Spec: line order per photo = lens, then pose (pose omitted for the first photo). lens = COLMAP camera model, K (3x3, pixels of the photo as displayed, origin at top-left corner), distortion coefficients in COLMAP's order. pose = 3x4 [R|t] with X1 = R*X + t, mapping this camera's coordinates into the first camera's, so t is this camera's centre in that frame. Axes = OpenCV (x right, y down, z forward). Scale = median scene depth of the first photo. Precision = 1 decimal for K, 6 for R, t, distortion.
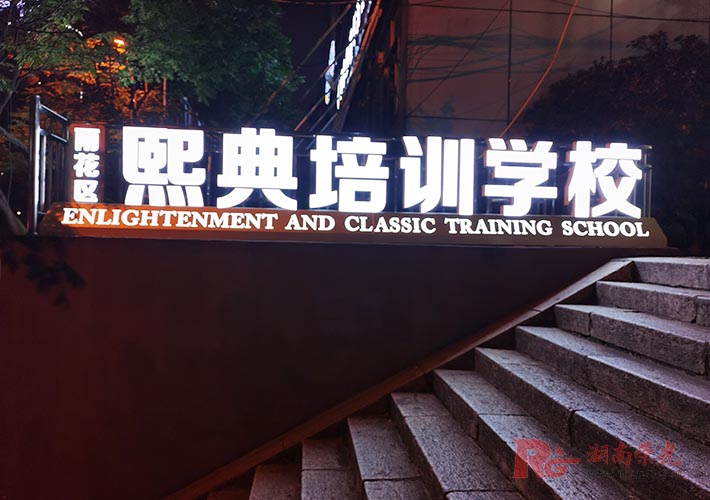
lens RADIAL K [[577.1, 0, 355.0], [0, 577.1, 250.0], [0, 0, 1]] dist [0.000816, 0.002706]
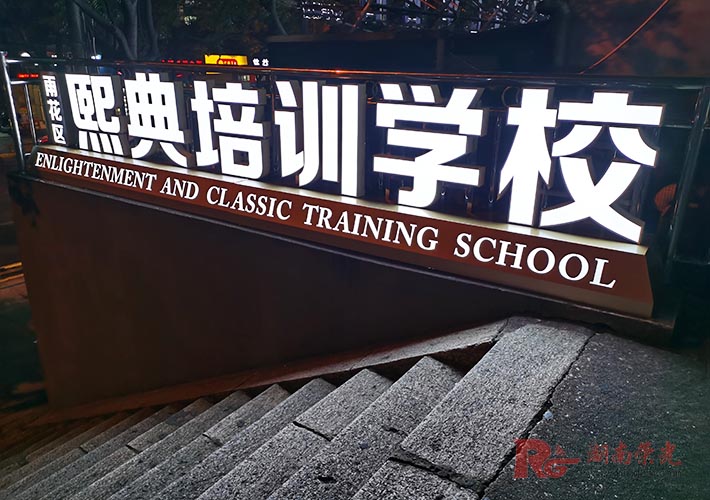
lens RADIAL K [[549.8, 0, 355.0], [0, 549.8, 250.0], [0, 0, 1]] dist [-0.001830, -0.005281]
pose [[0.768771, 0.207440, -0.604946, 0.638393], [0.004157, 0.944291, 0.329087, -0.226797], [0.639511, -0.255507, 0.725081, 0.512123]]
